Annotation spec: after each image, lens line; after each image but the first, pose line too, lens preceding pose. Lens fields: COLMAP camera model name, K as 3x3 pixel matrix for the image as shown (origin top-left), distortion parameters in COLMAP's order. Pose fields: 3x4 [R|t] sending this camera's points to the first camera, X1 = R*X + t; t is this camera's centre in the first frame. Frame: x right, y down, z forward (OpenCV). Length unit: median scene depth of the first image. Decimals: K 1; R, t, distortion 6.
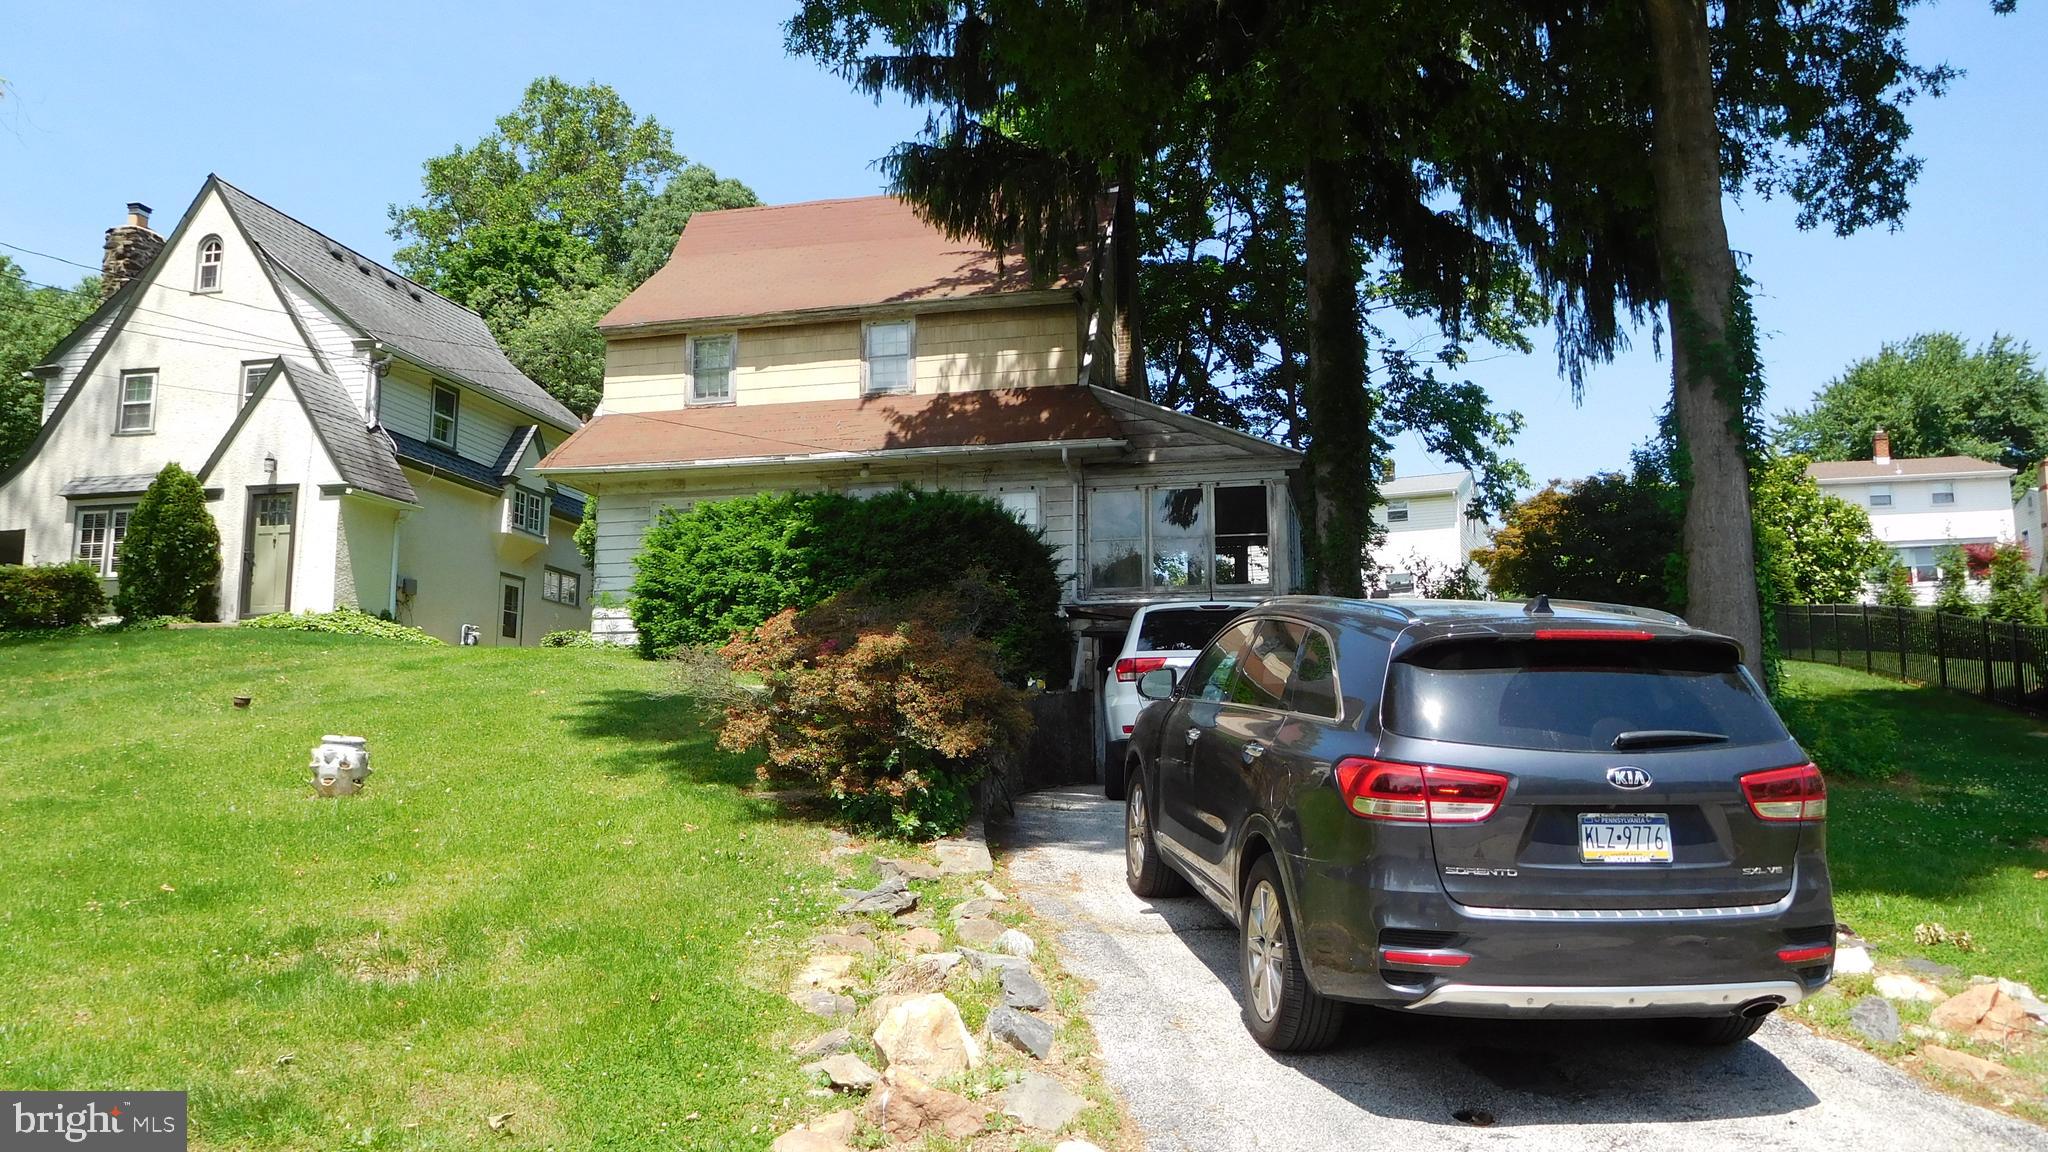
lens RADIAL K [[1544.6, 0, 1024.0], [0, 1544.6, 576.0], [0, 0, 1]] dist [-0.008772, 0.000881]
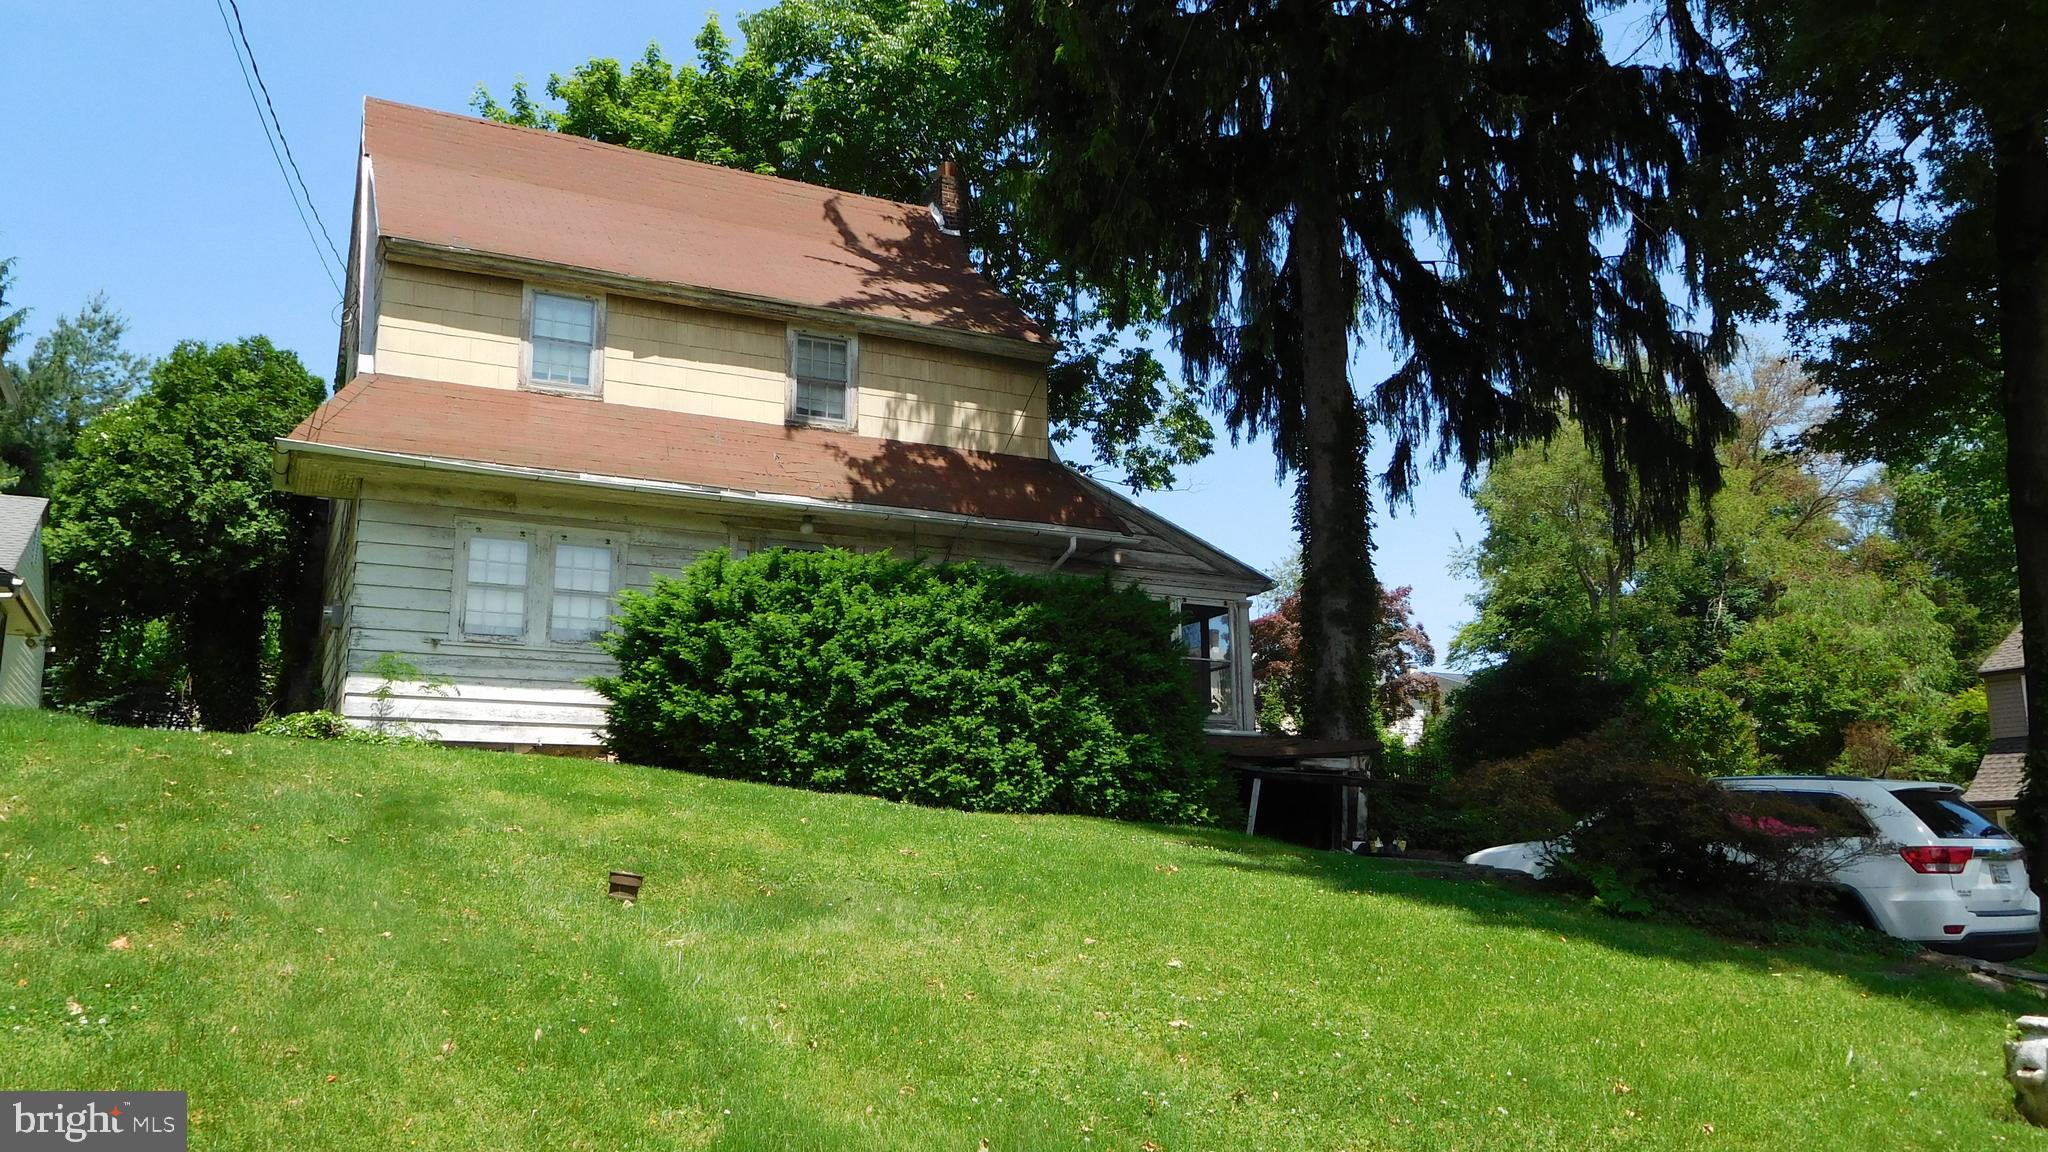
lens RADIAL K [[1544.6, 0, 1024.0], [0, 1544.6, 576.0], [0, 0, 1]] dist [-0.008772, 0.000881]
pose [[0.760630, 0.121700, 0.637676, -0.480550], [-0.085414, 0.992493, -0.087535, 0.011958], [-0.643542, 0.012115, 0.765315, 0.355148]]
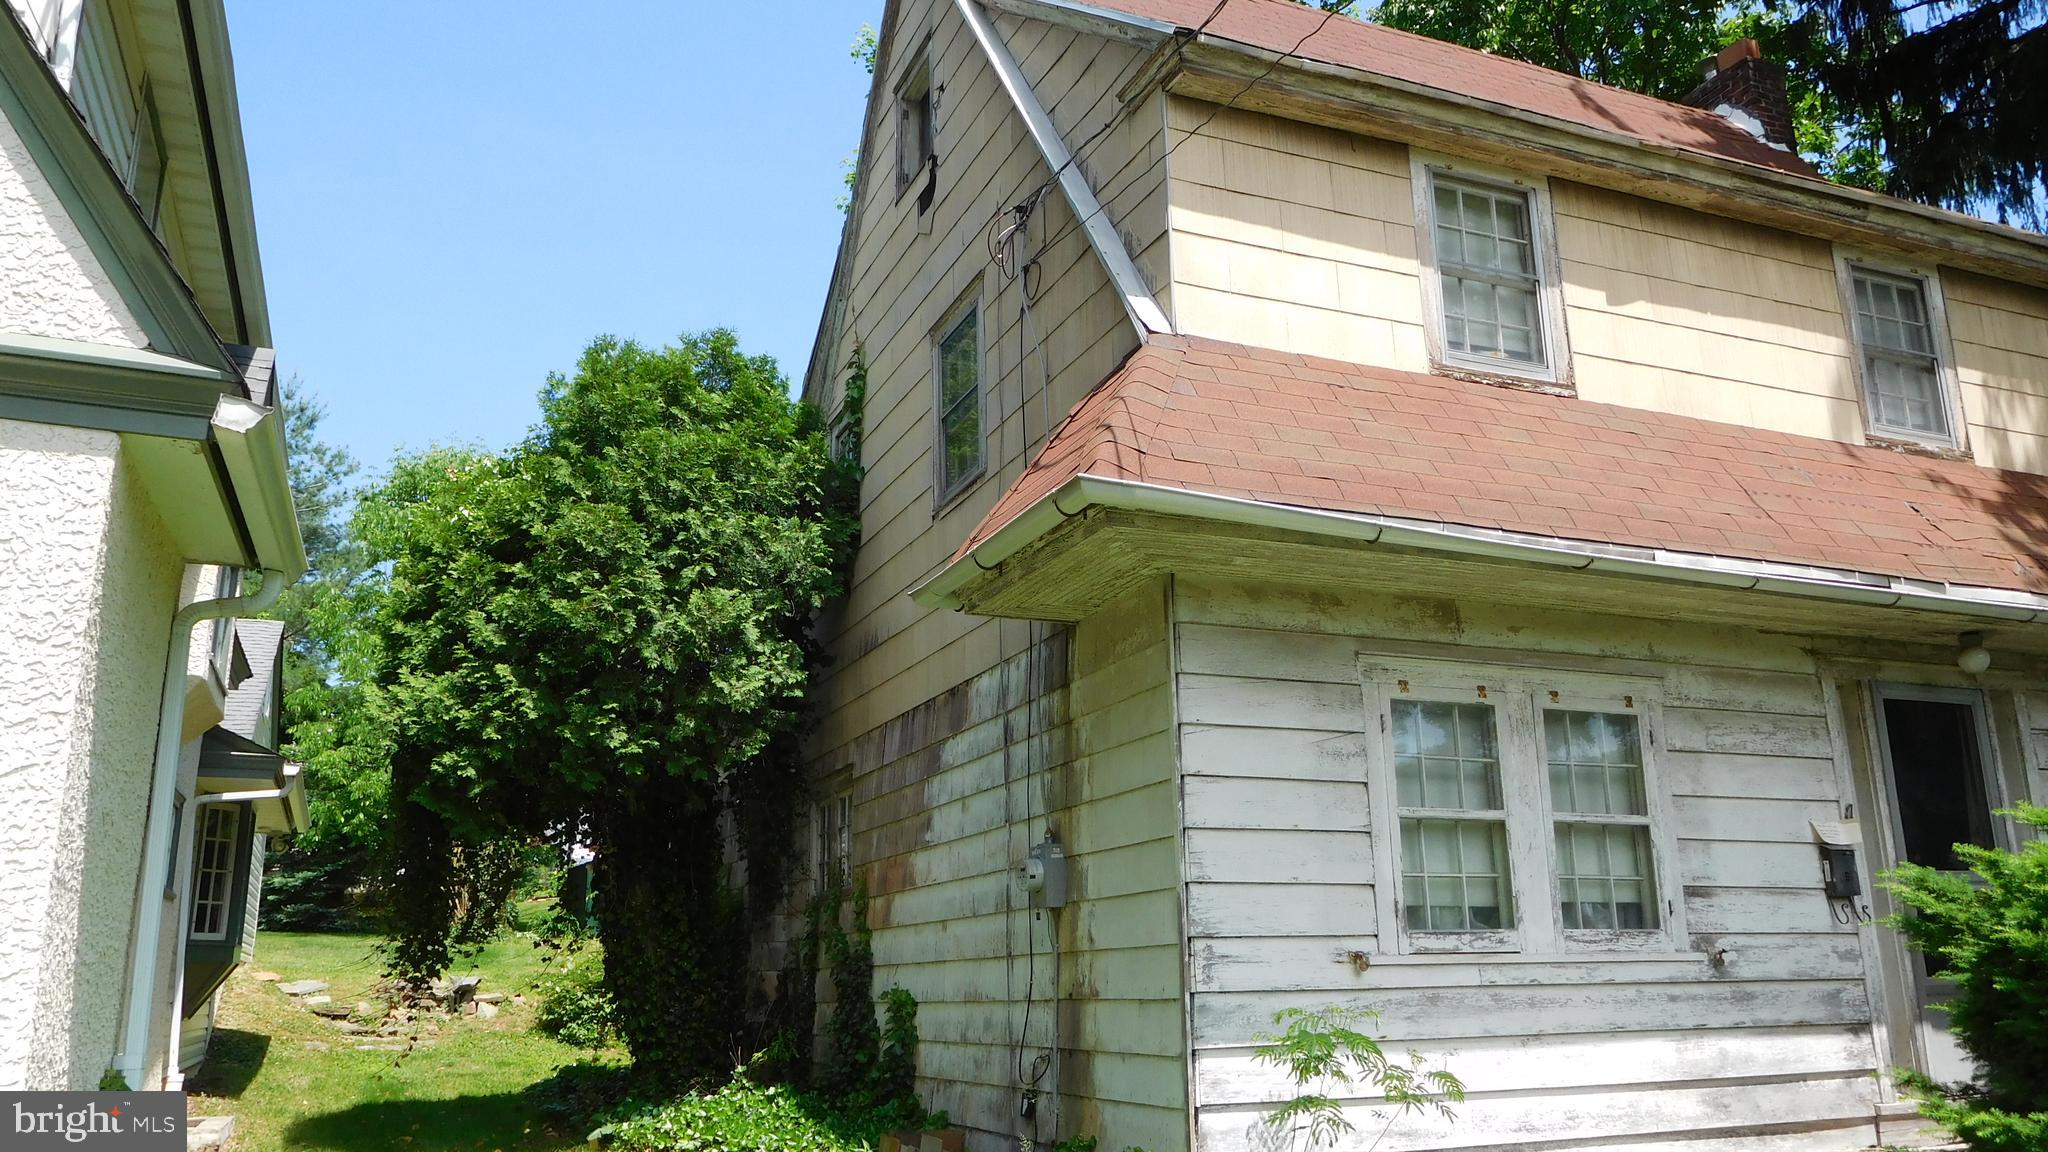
lens RADIAL K [[1544.6, 0, 1024.0], [0, 1544.6, 576.0], [0, 0, 1]] dist [-0.008772, 0.000881]
pose [[0.806153, 0.138825, 0.575191, -0.464839], [-0.069779, 0.987609, -0.140565, -0.020612], [-0.587578, 0.073181, 0.805851, 0.822432]]
